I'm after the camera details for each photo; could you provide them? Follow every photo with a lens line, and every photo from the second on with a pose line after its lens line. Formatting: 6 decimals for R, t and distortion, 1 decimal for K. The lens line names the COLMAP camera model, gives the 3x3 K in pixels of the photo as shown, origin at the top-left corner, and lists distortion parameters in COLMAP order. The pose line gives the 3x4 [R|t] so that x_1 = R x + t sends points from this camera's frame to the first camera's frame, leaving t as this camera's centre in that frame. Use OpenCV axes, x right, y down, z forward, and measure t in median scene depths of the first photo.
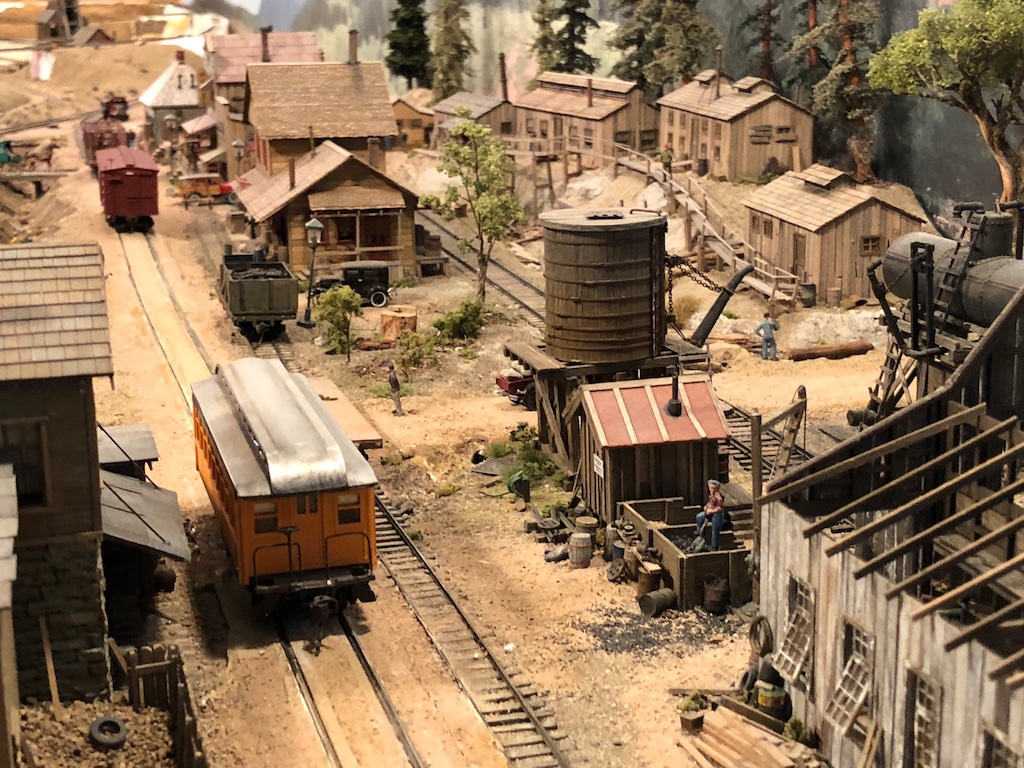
lens RADIAL K [[1671.1, 0, 512.0], [0, 1671.1, 384.0], [0, 0, 1]] dist [0.209946, -1.037382]
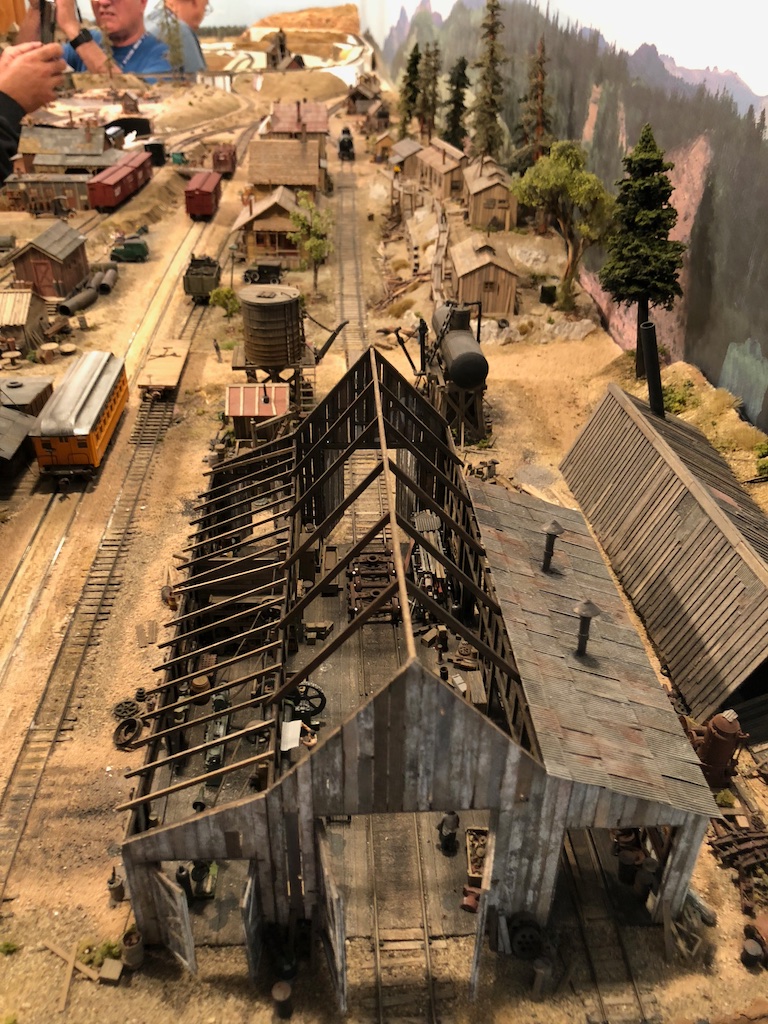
lens RADIAL K [[848.1, 0, 385.6], [0, 848.1, 506.7], [0, 0, 1]] dist [-0.002878, 0.014014]
pose [[0.977816, 0.134002, -0.160994, 0.353135], [-0.079749, 0.948873, 0.305419, -0.160008], [0.193689, -0.285804, 0.938510, -0.043211]]
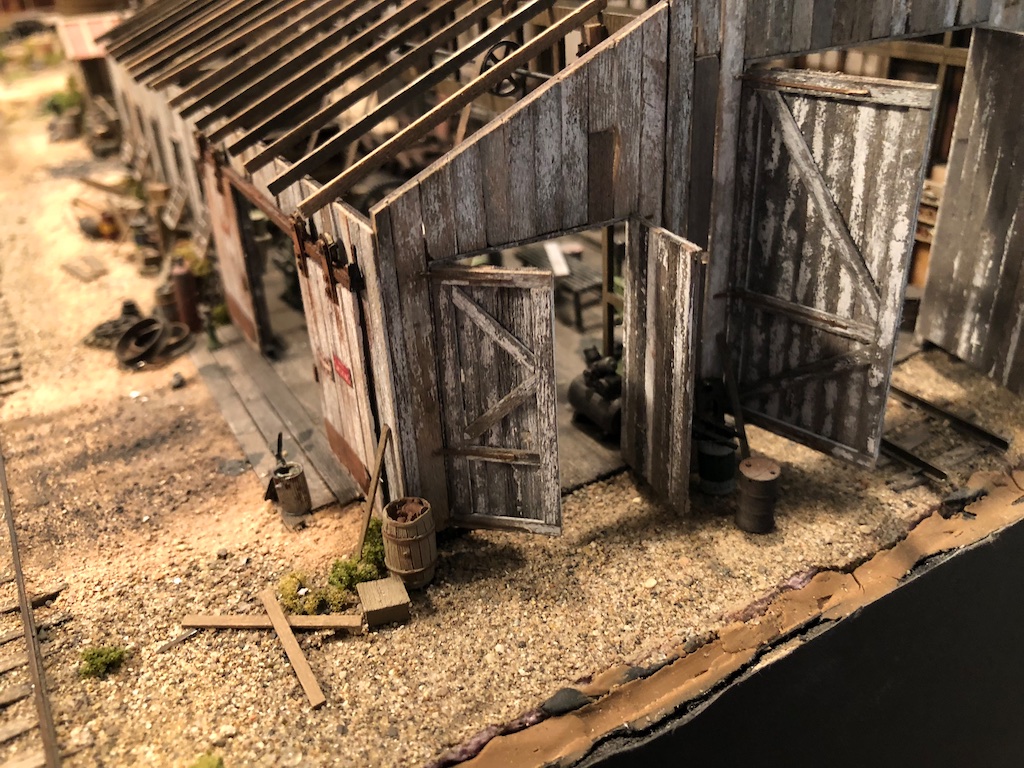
lens RADIAL K [[857.6, 0, 499.1], [0, 857.6, 367.0], [0, 0, 1]] dist [0.039979, -0.111699]
pose [[0.969637, -0.145706, 0.196404, 0.176346], [0.094129, 0.963617, 0.250163, 0.110589], [-0.225709, -0.224079, 0.948074, 0.094373]]
